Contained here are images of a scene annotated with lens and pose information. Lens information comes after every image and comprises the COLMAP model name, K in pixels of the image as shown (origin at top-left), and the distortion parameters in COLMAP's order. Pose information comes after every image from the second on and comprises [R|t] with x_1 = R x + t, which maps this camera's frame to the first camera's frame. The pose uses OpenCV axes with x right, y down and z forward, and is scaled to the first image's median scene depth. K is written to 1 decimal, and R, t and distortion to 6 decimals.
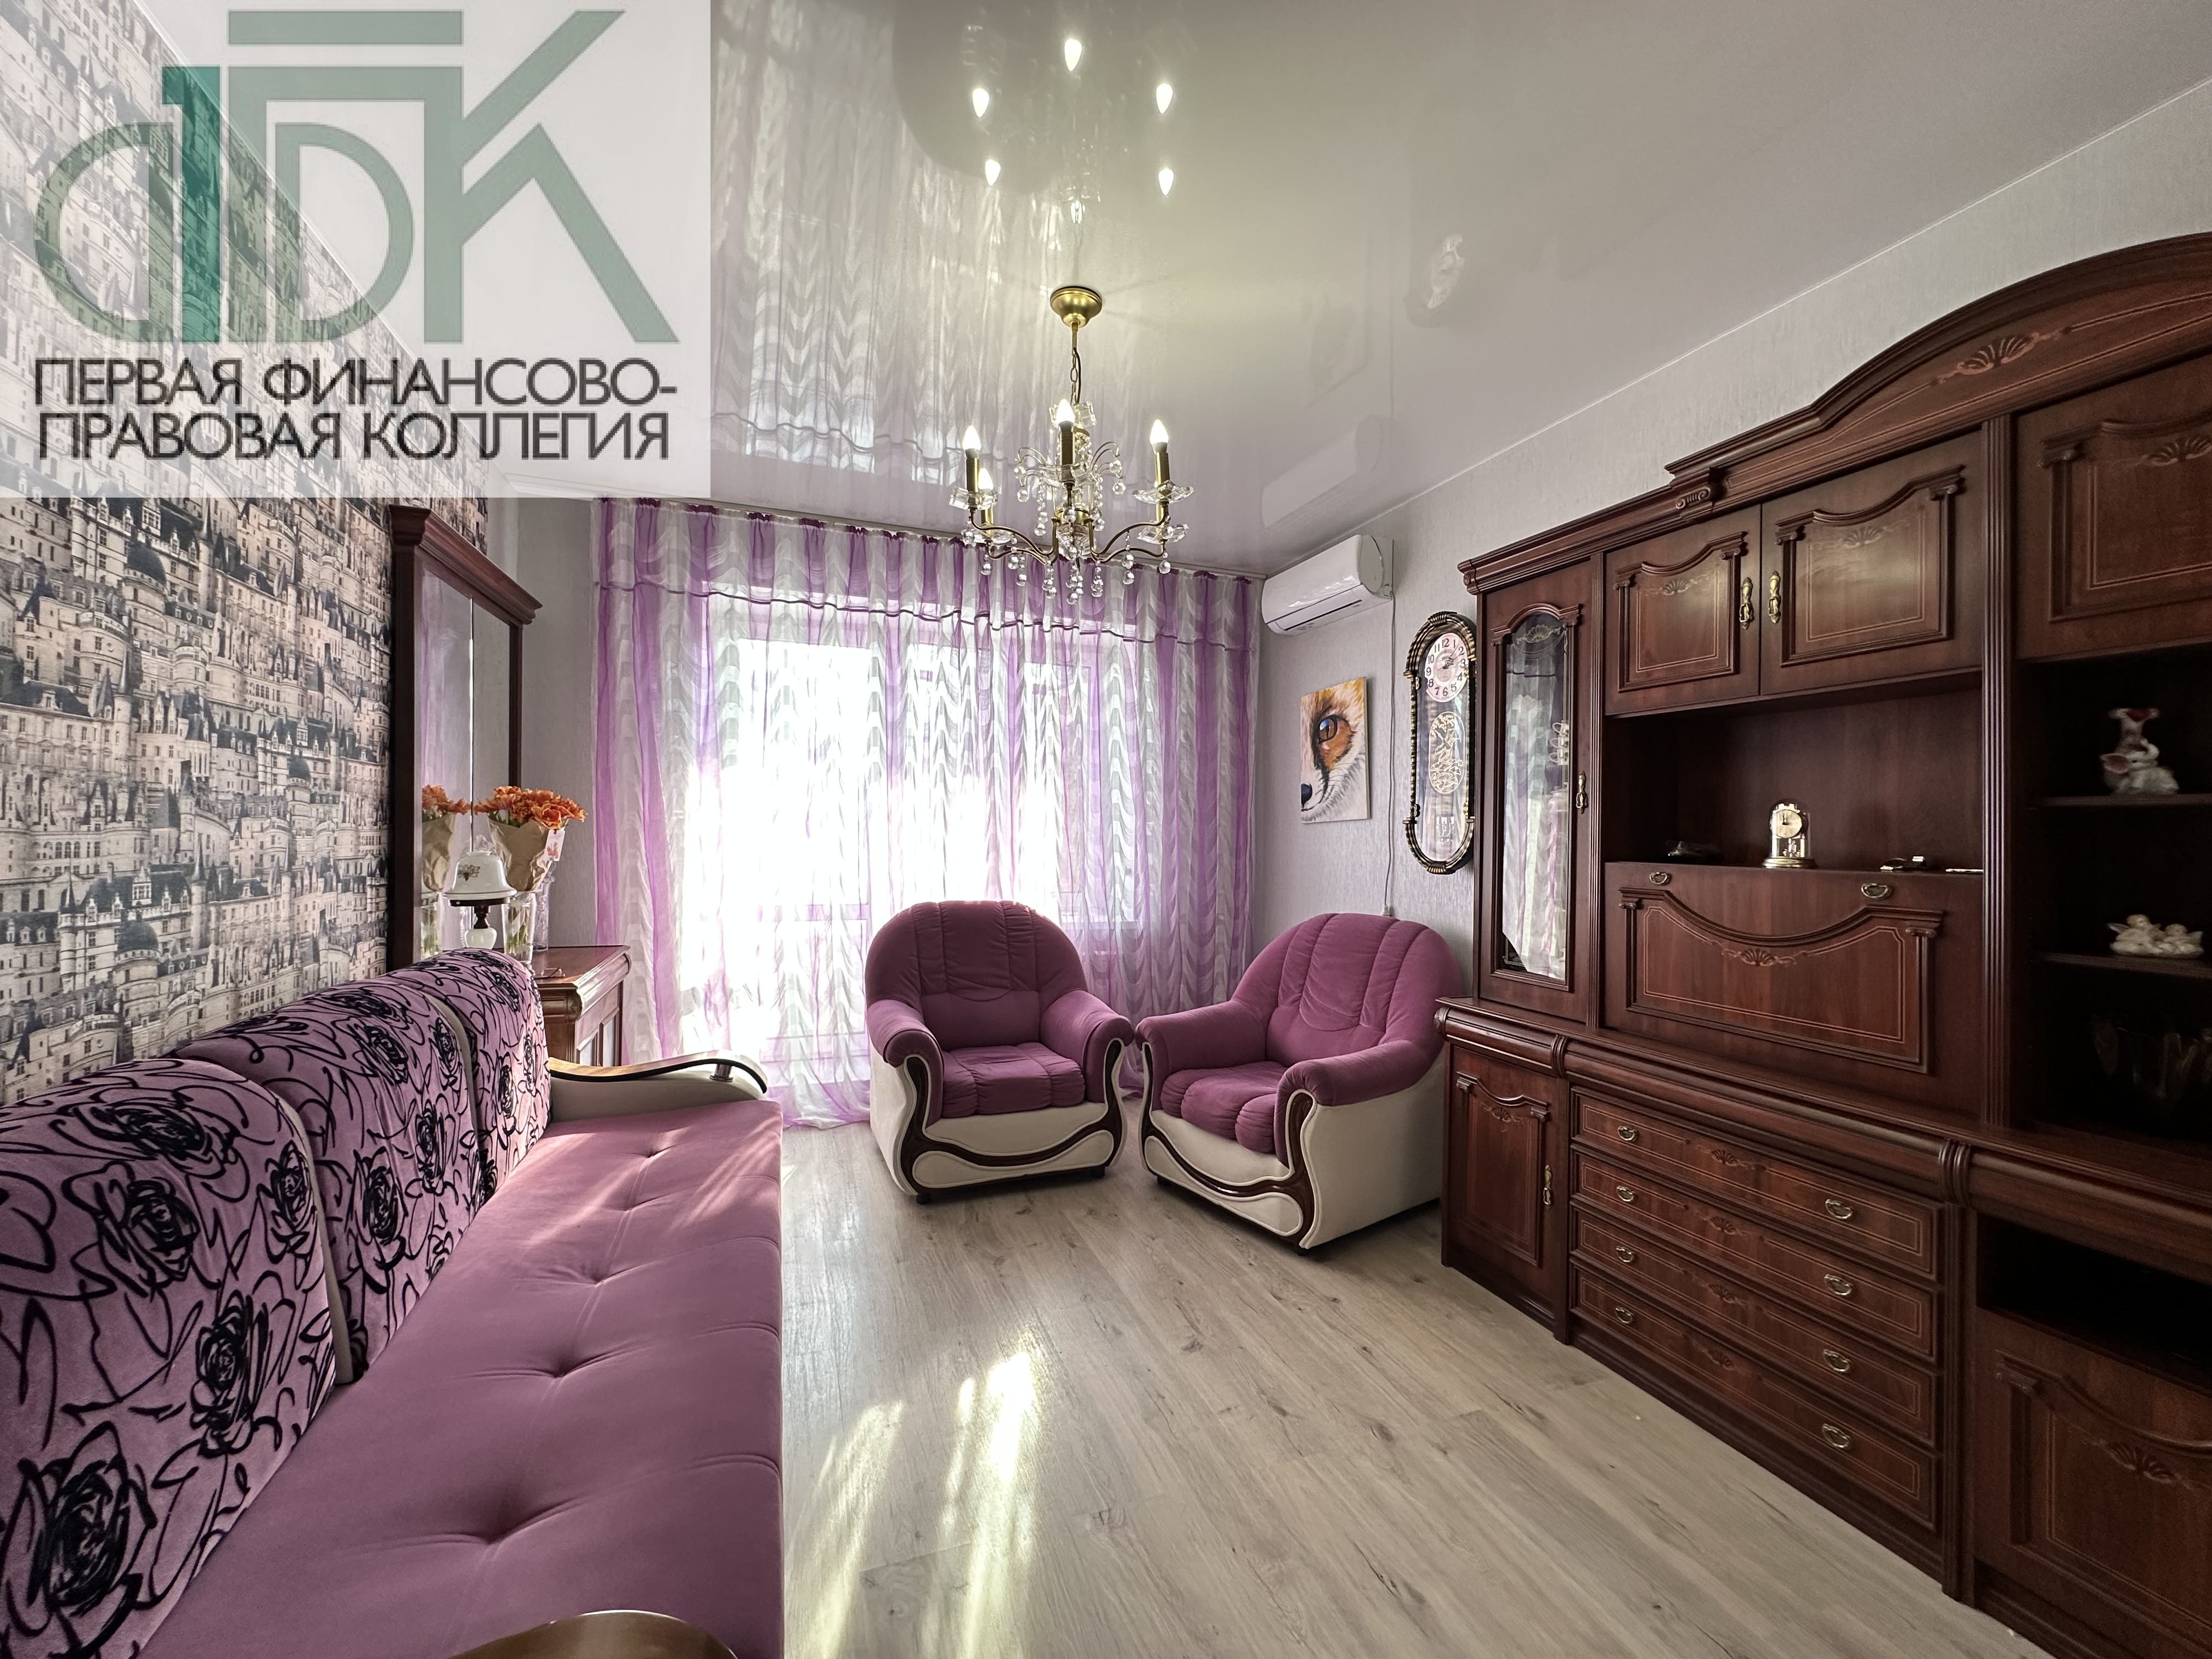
lens RADIAL K [[869.6, 0, 1106.0], [0, 869.6, 829.5], [0, 0, 1]] dist [-0.005433, -0.000465]
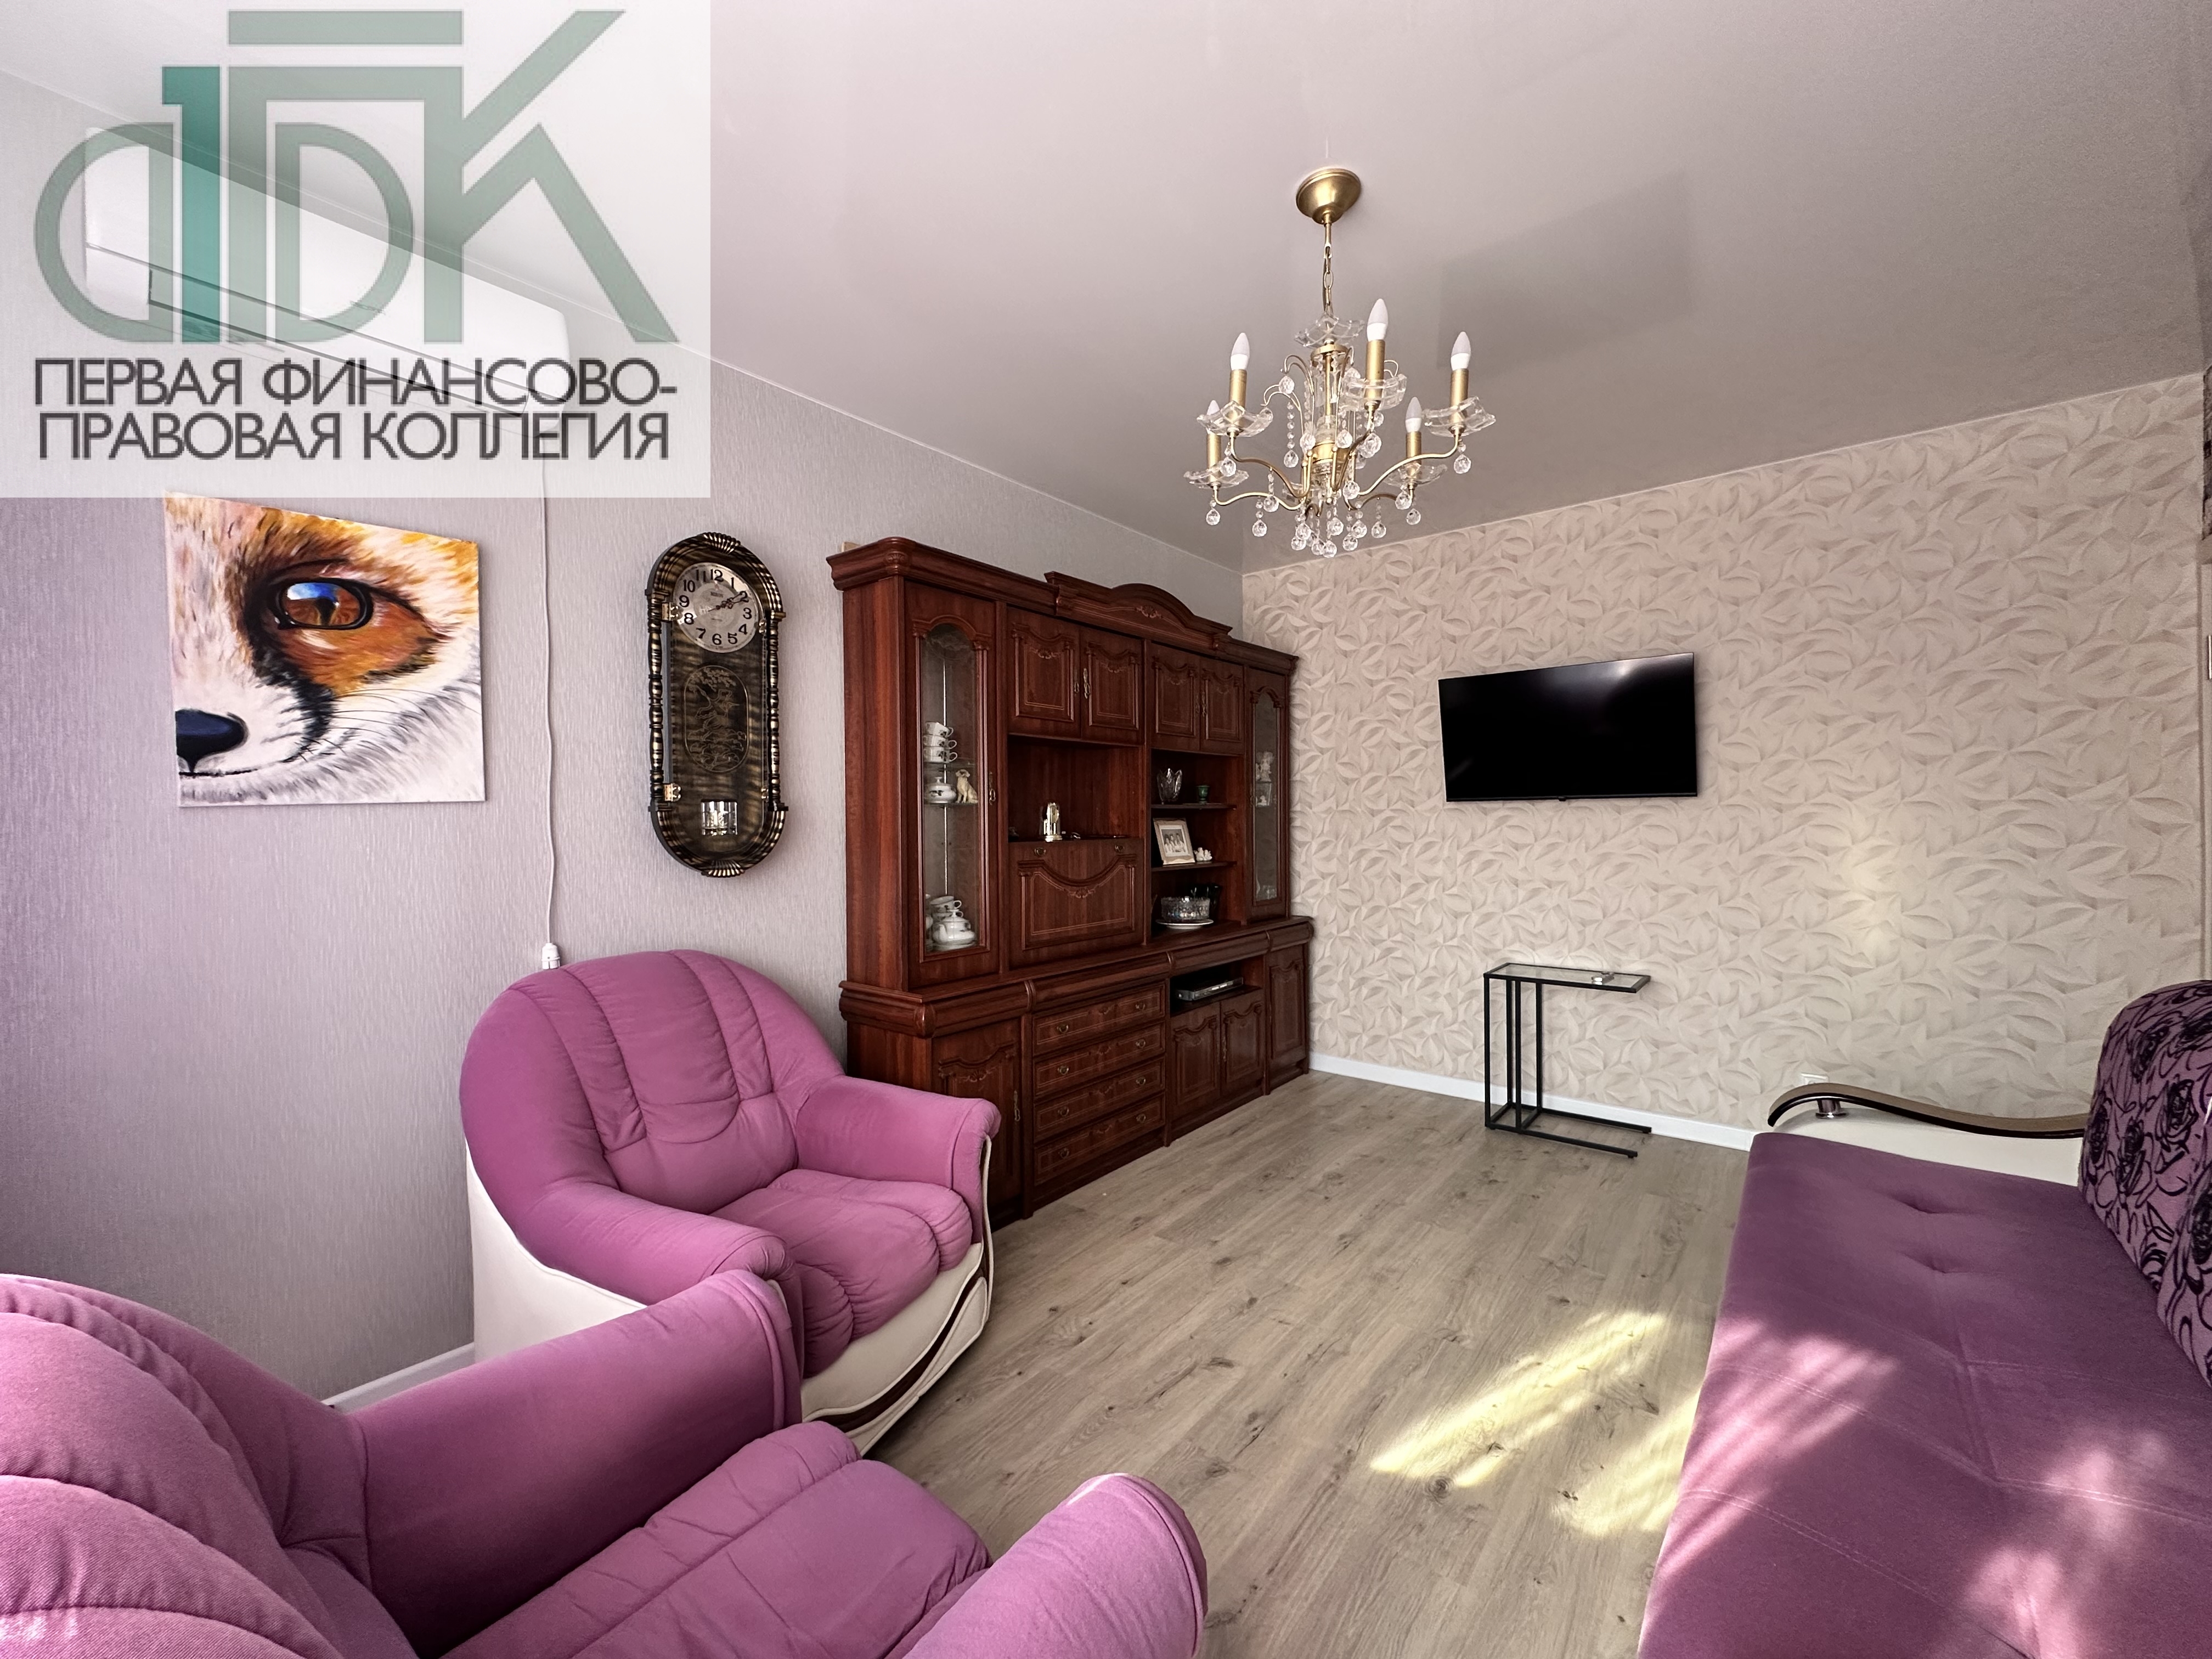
lens RADIAL K [[869.6, 0, 1106.0], [0, 869.6, 829.5], [0, 0, 1]] dist [-0.005433, -0.000465]
pose [[-0.502603, -0.017990, 0.864330, -0.372653], [-0.001342, 0.999798, 0.020030, -0.005466], [-0.864516, 0.008907, -0.502526, 0.907413]]
